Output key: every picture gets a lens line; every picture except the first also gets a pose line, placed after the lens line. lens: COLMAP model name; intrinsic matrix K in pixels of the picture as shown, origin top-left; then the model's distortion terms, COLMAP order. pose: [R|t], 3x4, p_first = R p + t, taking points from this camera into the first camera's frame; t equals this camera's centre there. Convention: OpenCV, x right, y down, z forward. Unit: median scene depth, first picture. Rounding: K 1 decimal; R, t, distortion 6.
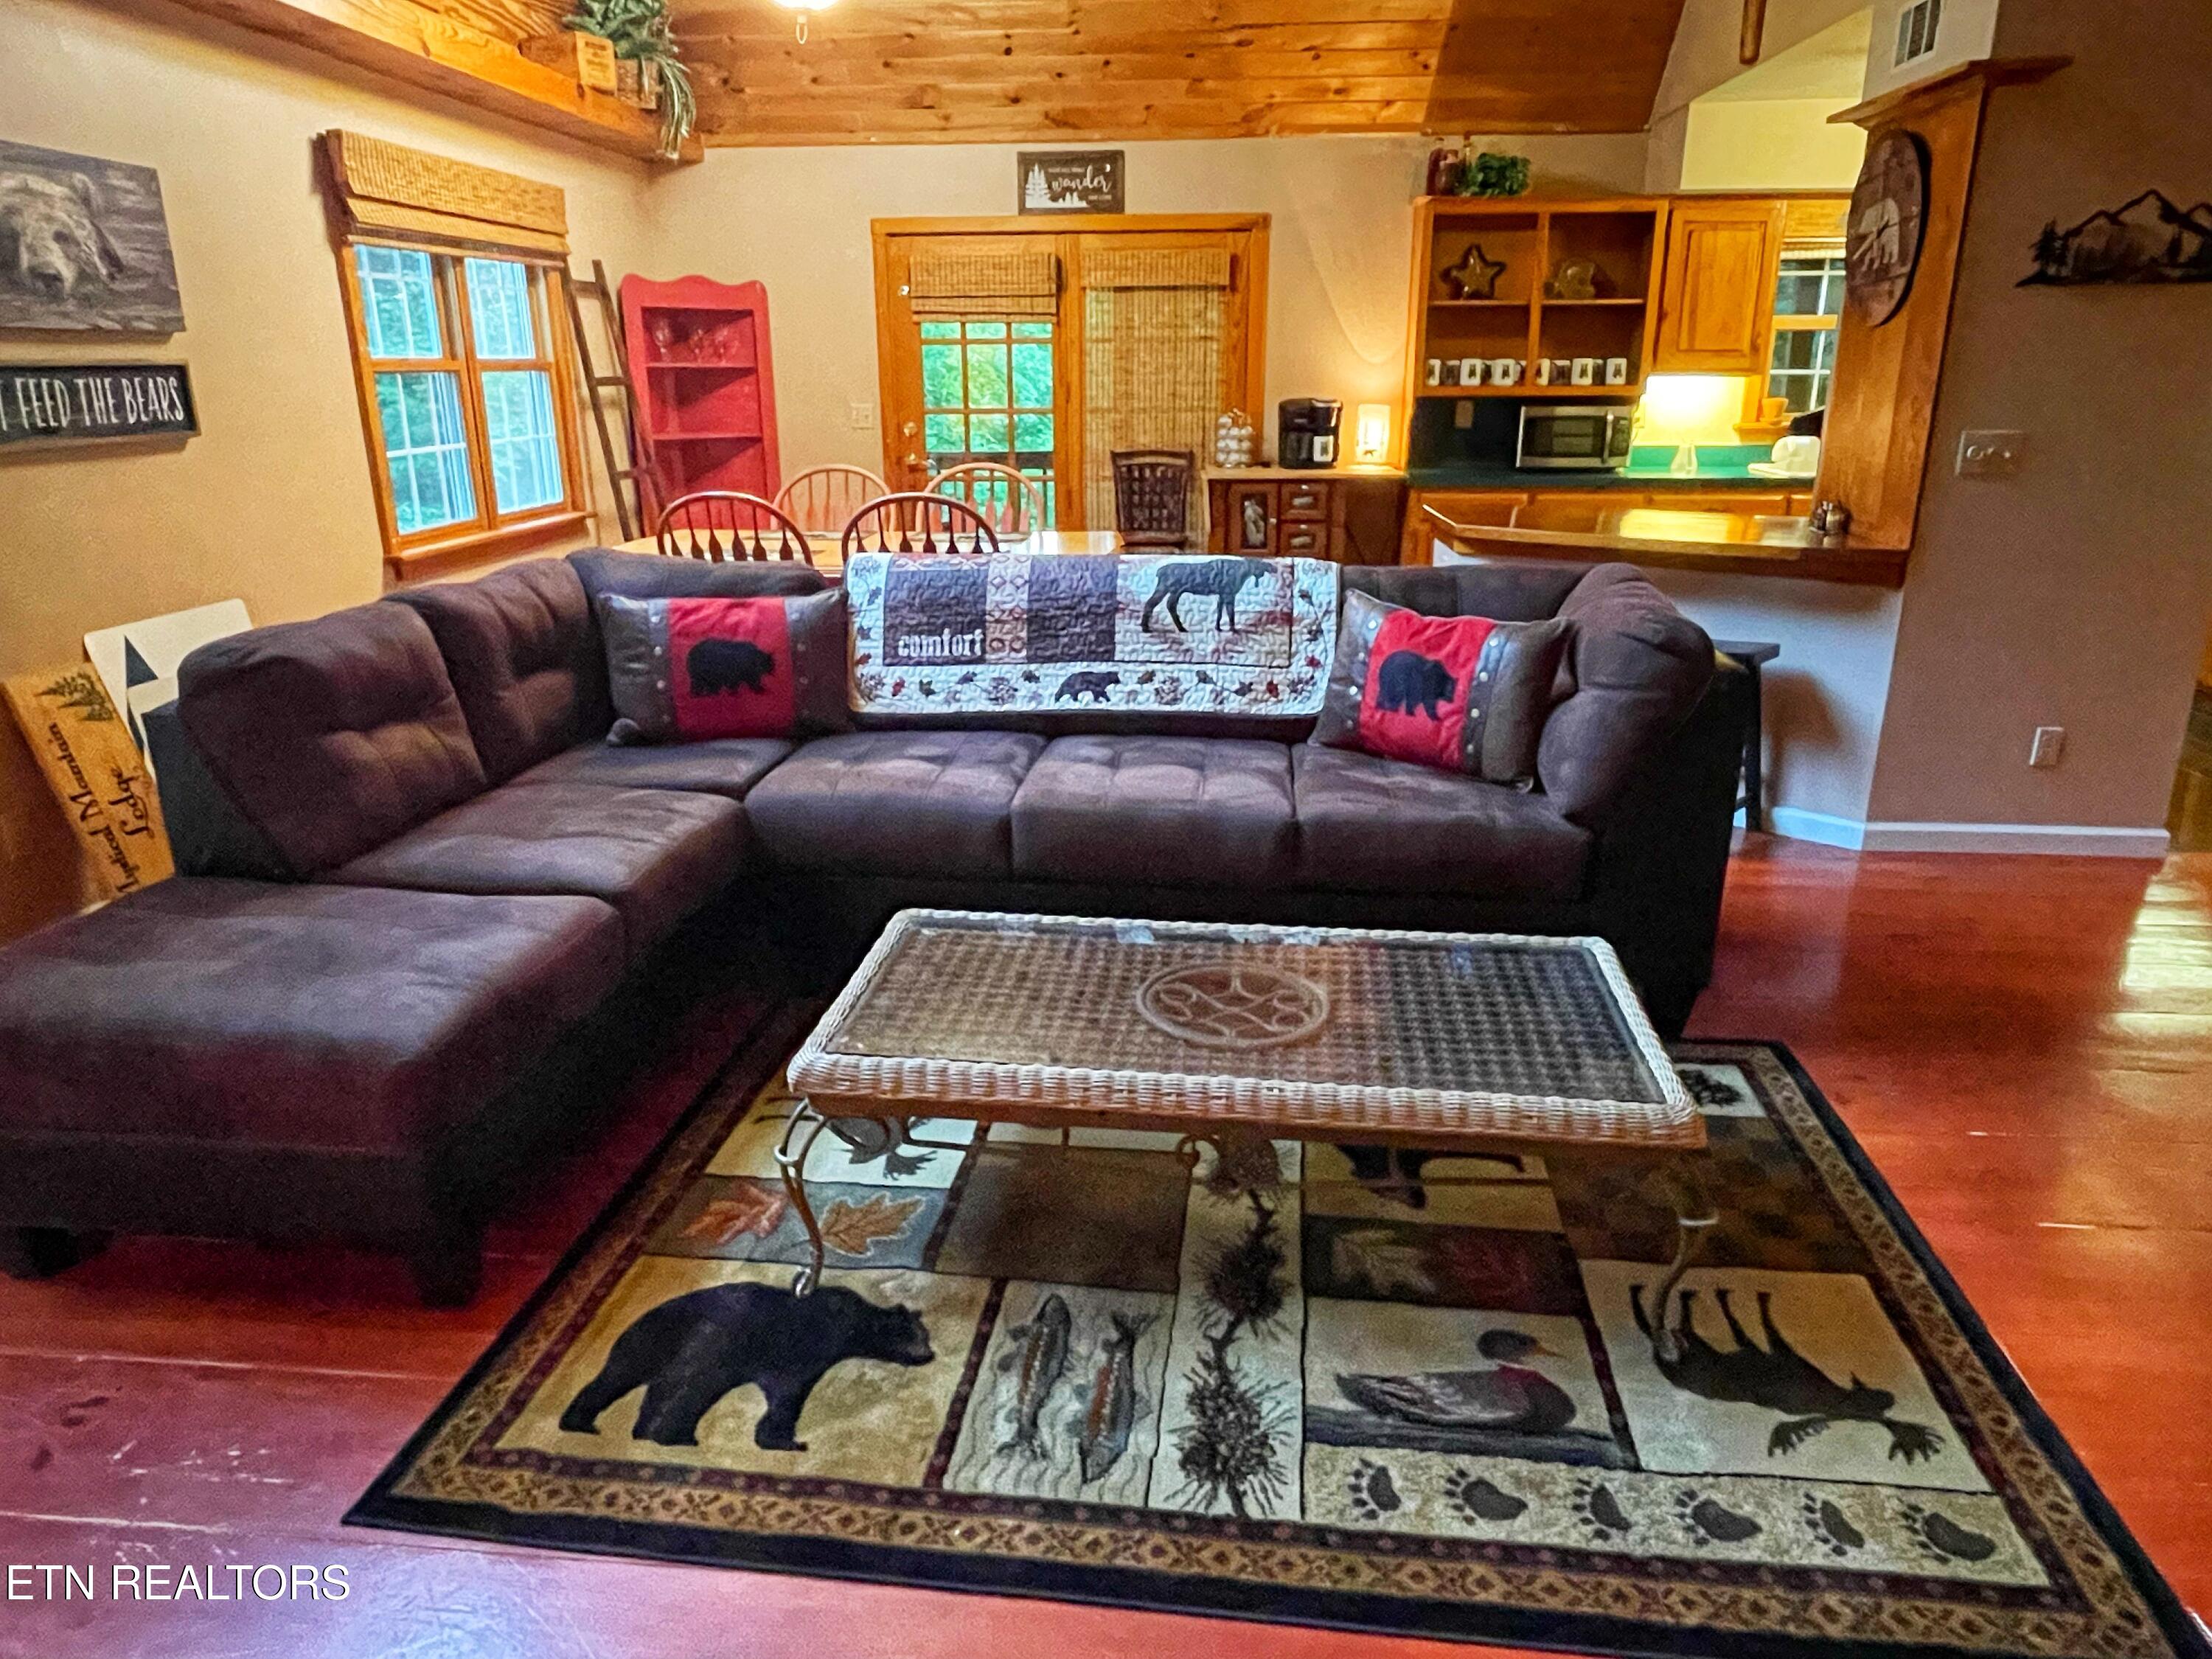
lens RADIAL K [[1418.9, 0, 1112.6], [0, 1418.9, 841.7], [0, 0, 1]] dist [0.006871, -0.003868]
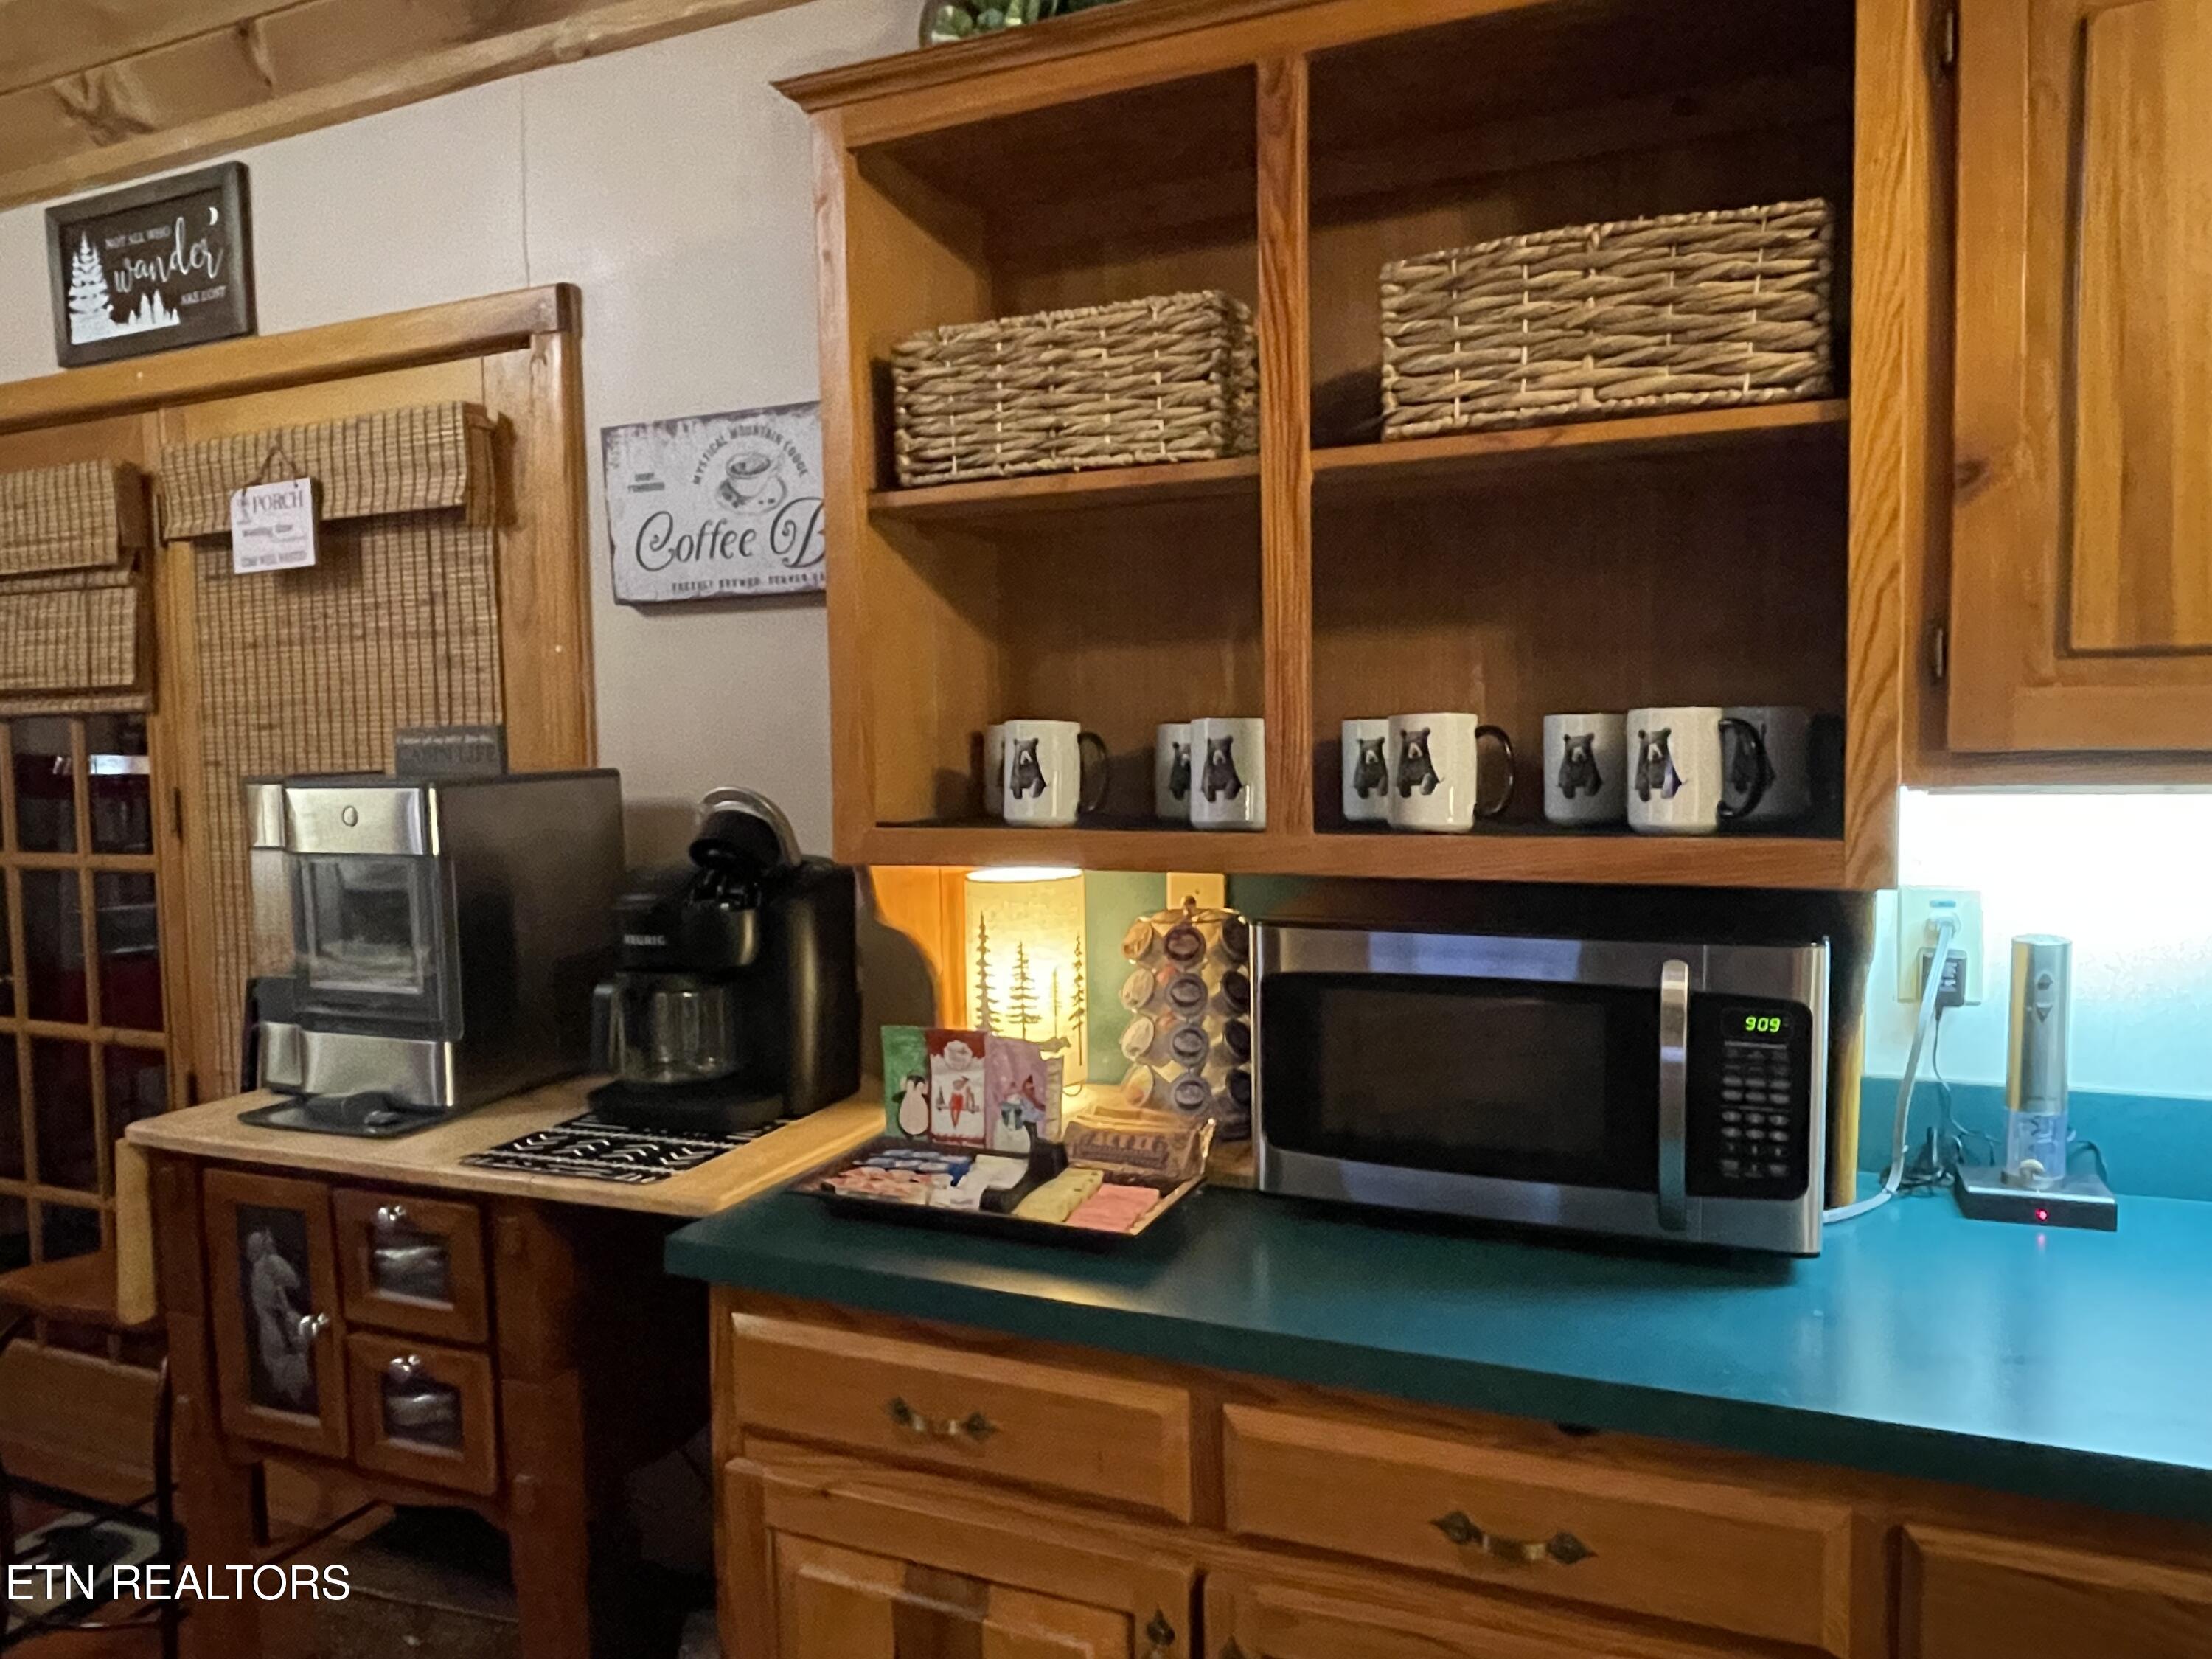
lens RADIAL K [[1560.7, 0, 1105.2], [0, 1560.7, 842.6], [0, 0, 1]] dist [-0.002814, -0.000788]
pose [[0.953534, 0.011993, -0.301048, 0.324115], [-0.090437, 0.964523, -0.248025, -0.247168], [0.287393, 0.263726, 0.920790, 0.744674]]
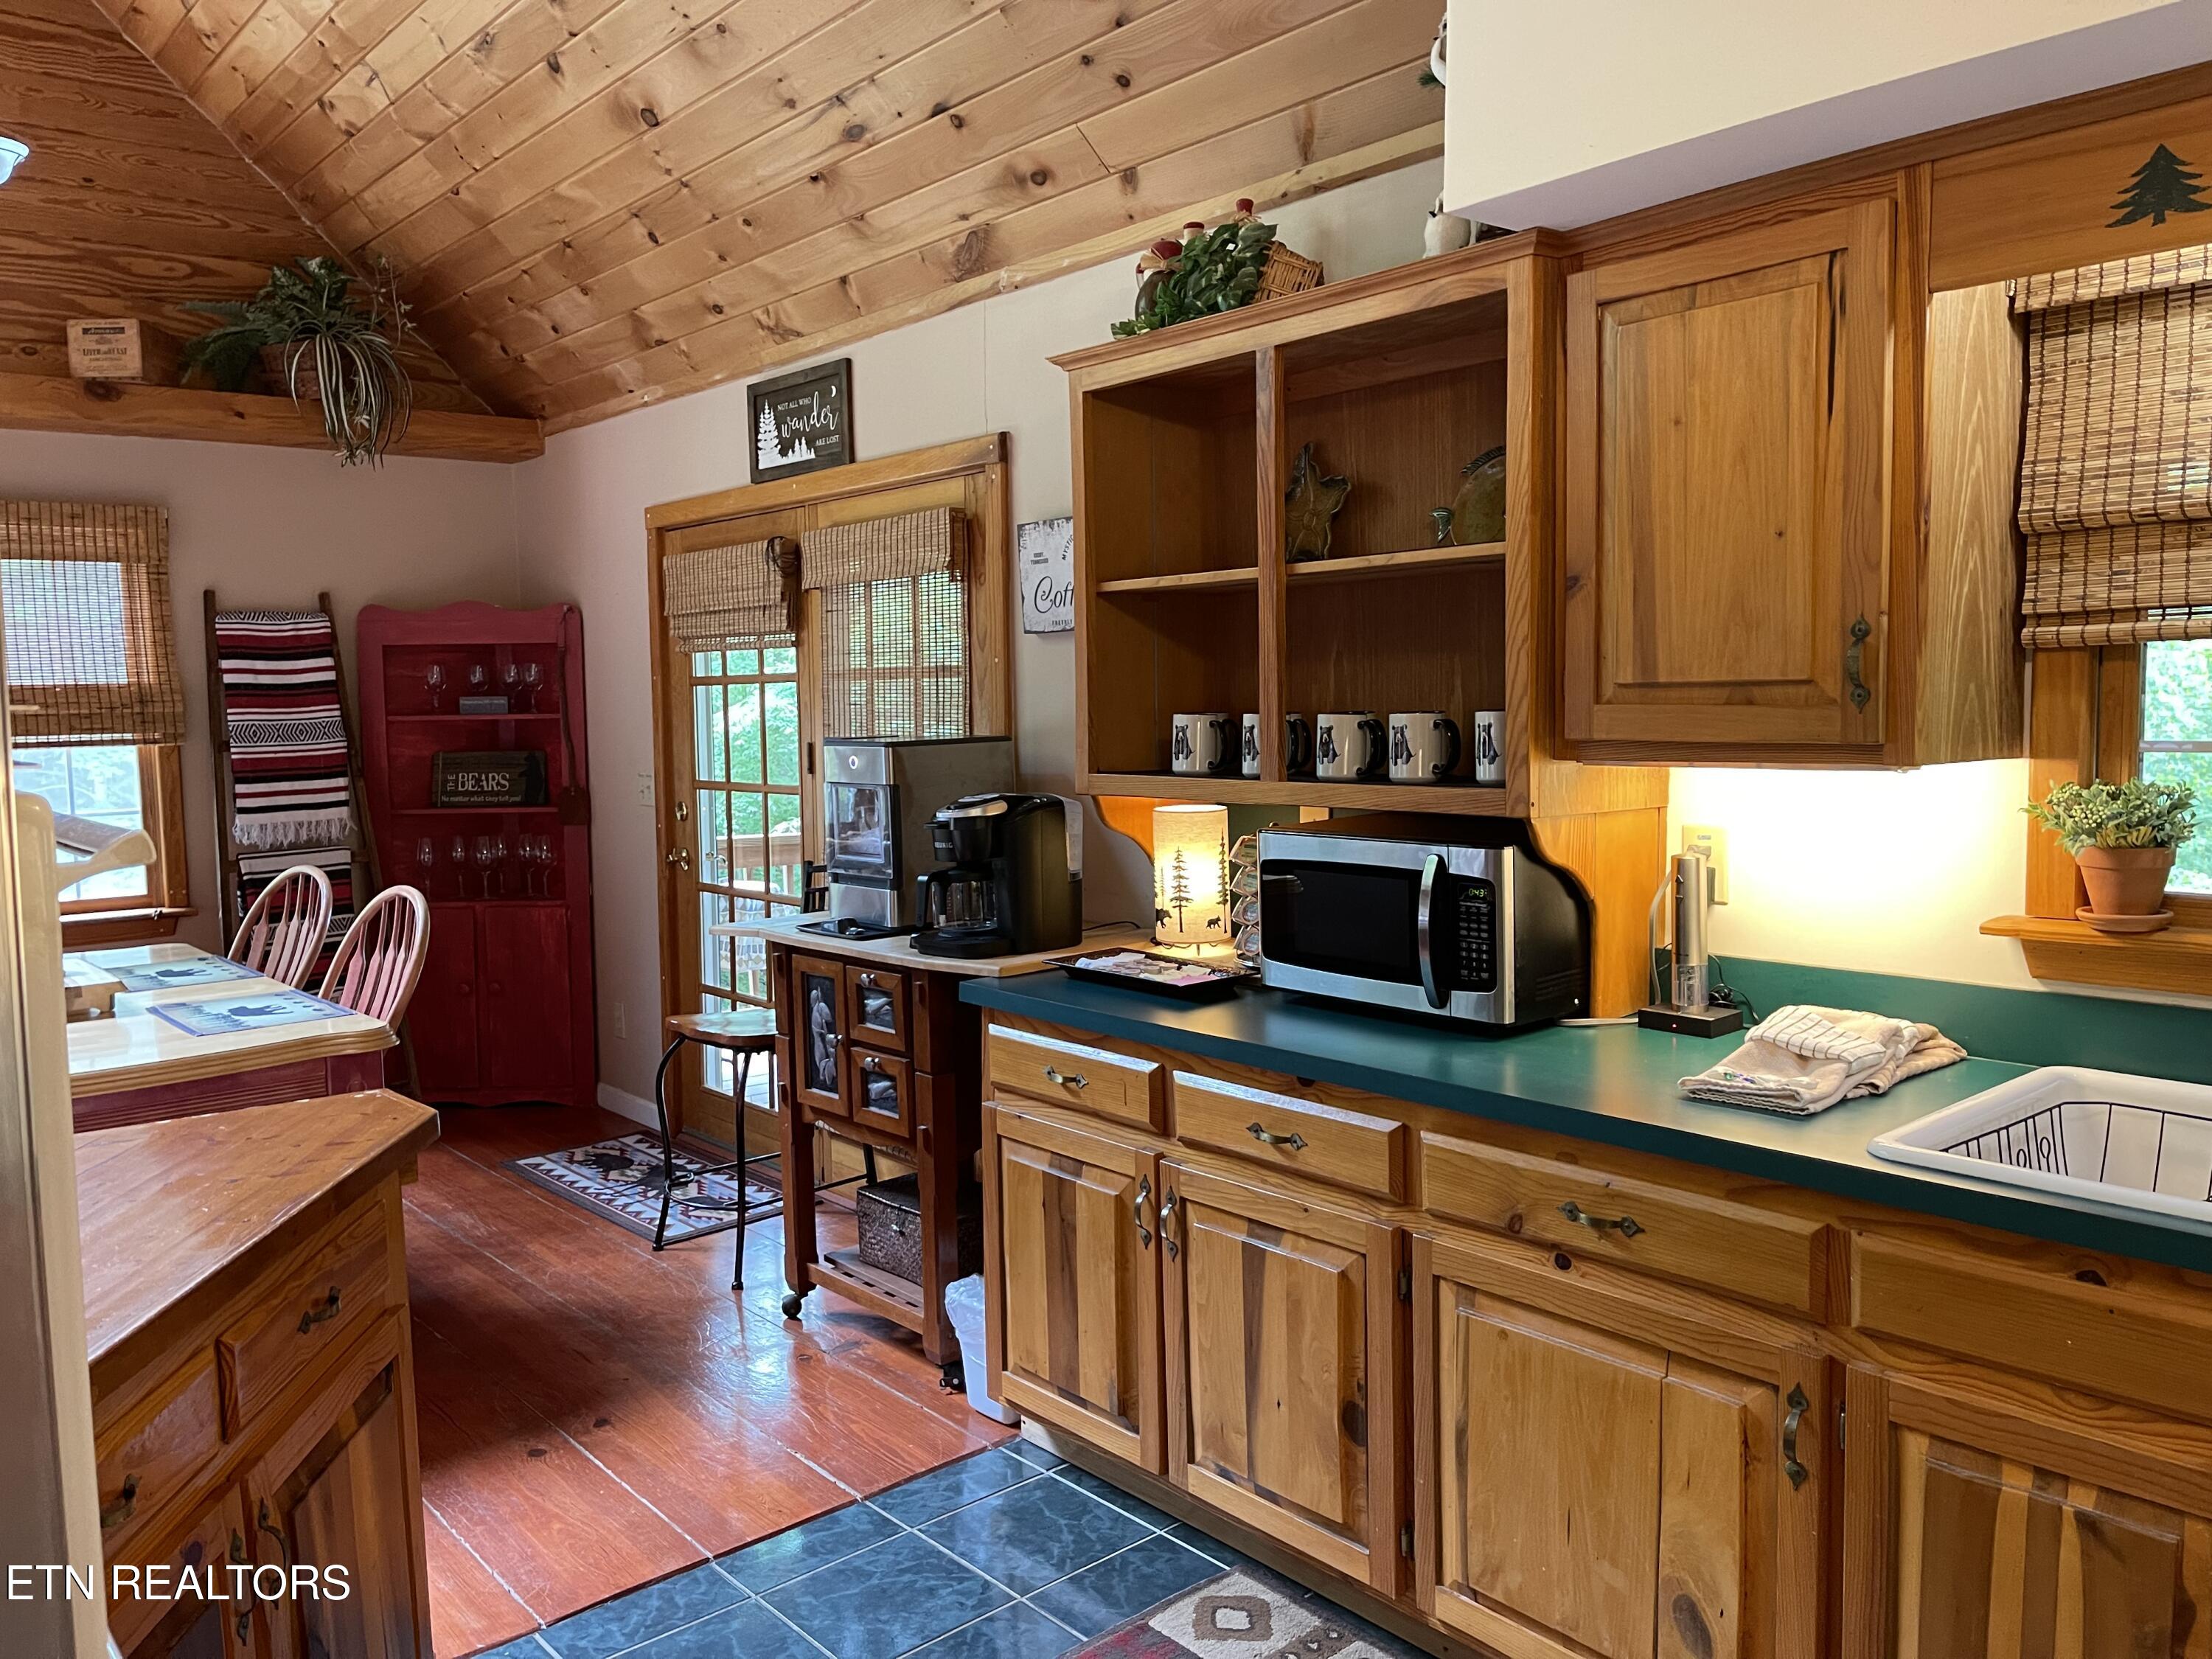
lens RADIAL K [[1666.7, 0, 1087.4], [0, 1666.7, 828.1], [0, 0, 1]] dist [0.051624, -0.065612]
pose [[0.731288, 0.045168, -0.680571, 0.535533], [-0.208239, 0.964949, -0.159716, -0.217381], [0.649503, 0.258520, 0.715062, 0.627700]]
